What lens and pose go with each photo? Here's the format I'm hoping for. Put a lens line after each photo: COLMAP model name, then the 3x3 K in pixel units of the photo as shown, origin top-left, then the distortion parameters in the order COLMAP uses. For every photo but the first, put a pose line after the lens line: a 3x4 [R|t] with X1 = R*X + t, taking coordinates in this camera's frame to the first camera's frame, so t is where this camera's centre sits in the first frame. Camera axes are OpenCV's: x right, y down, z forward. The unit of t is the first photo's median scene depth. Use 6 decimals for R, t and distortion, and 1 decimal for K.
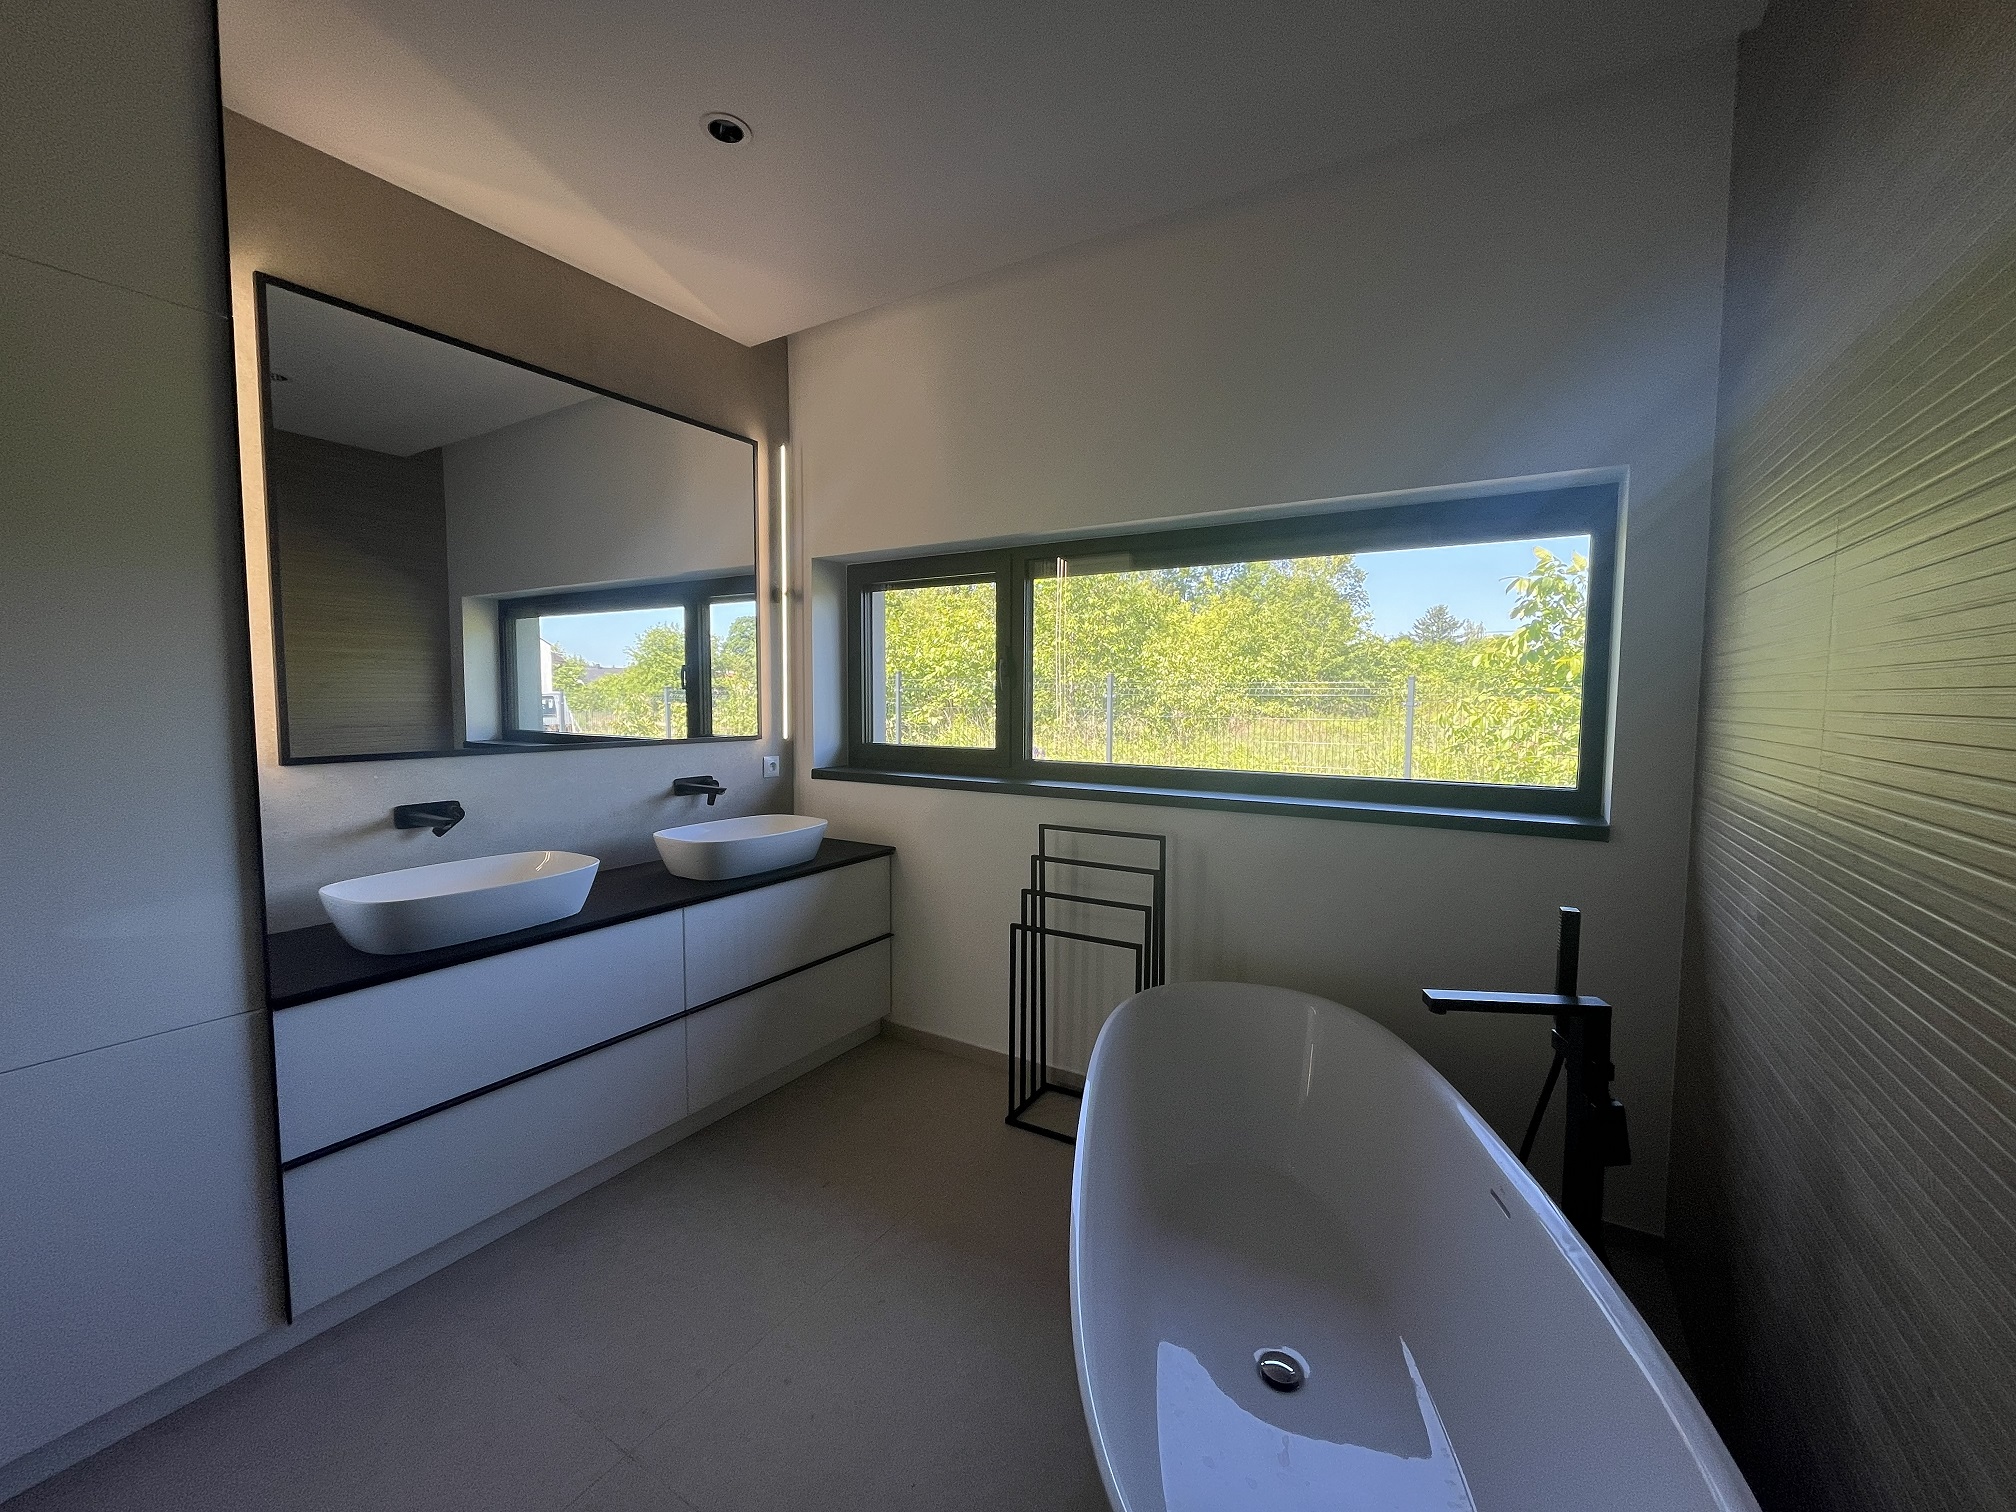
lens RADIAL K [[809.9, 0, 1011.9], [0, 809.9, 749.1], [0, 0, 1]] dist [0.000471, 0.000286]
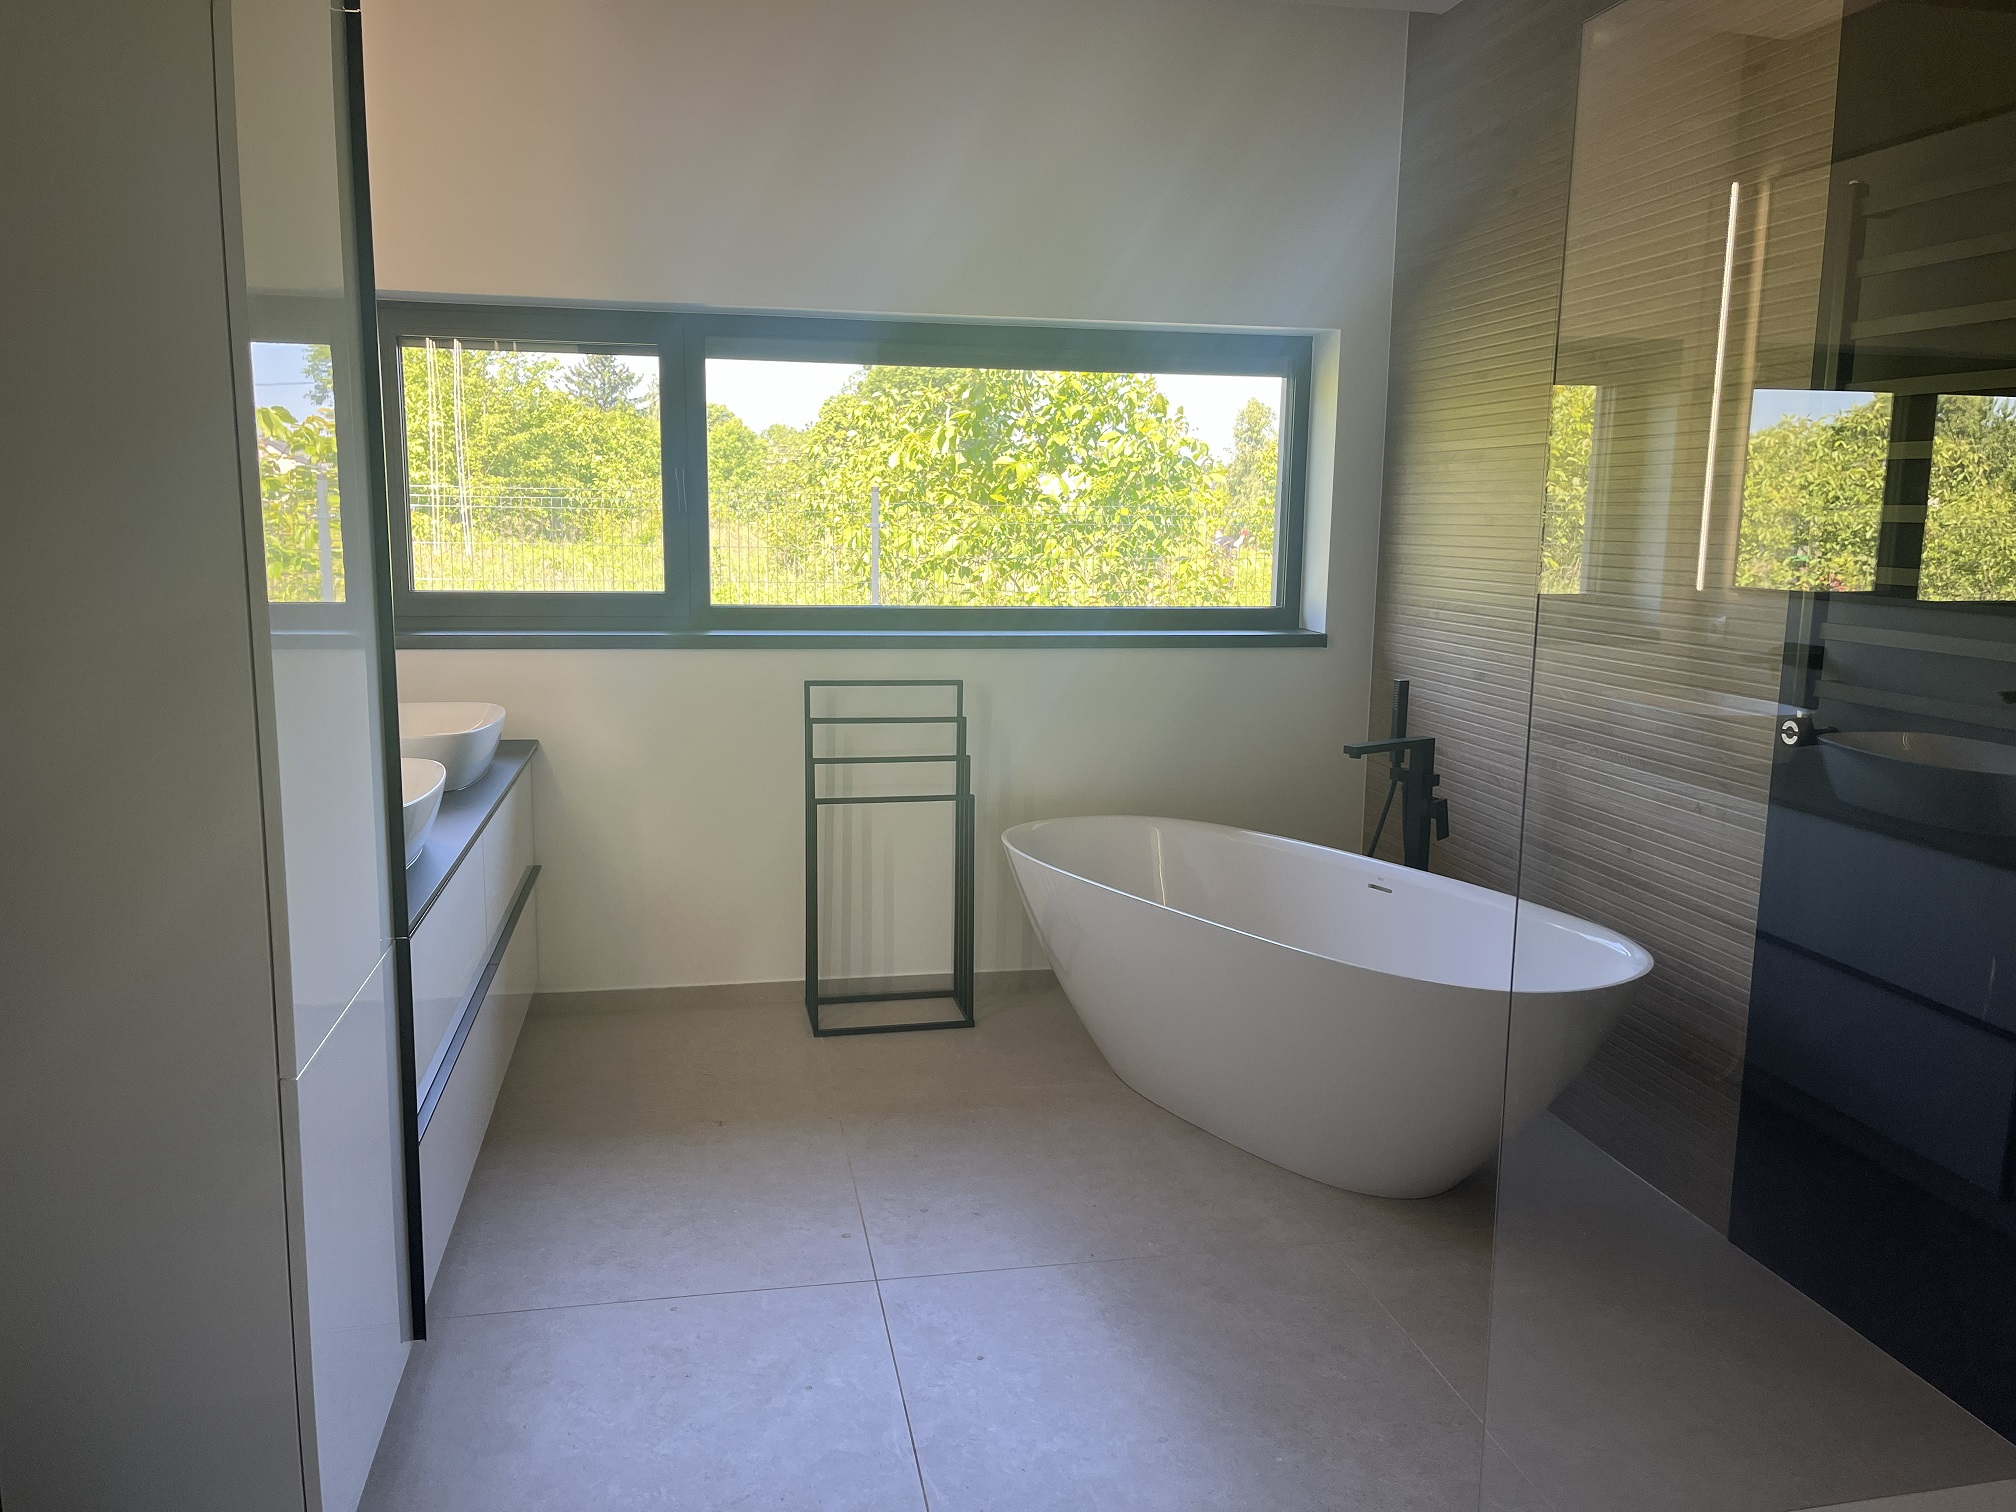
lens RADIAL K [[1527.7, 0, 1007.0], [0, 1527.7, 762.3], [0, 0, 1]] dist [0.057301, -0.083378]
pose [[0.735424, -0.102248, 0.669848, -0.777049], [0.032381, 0.992723, 0.115981, 0.002475], [-0.676833, -0.063605, 0.733384, -0.246086]]
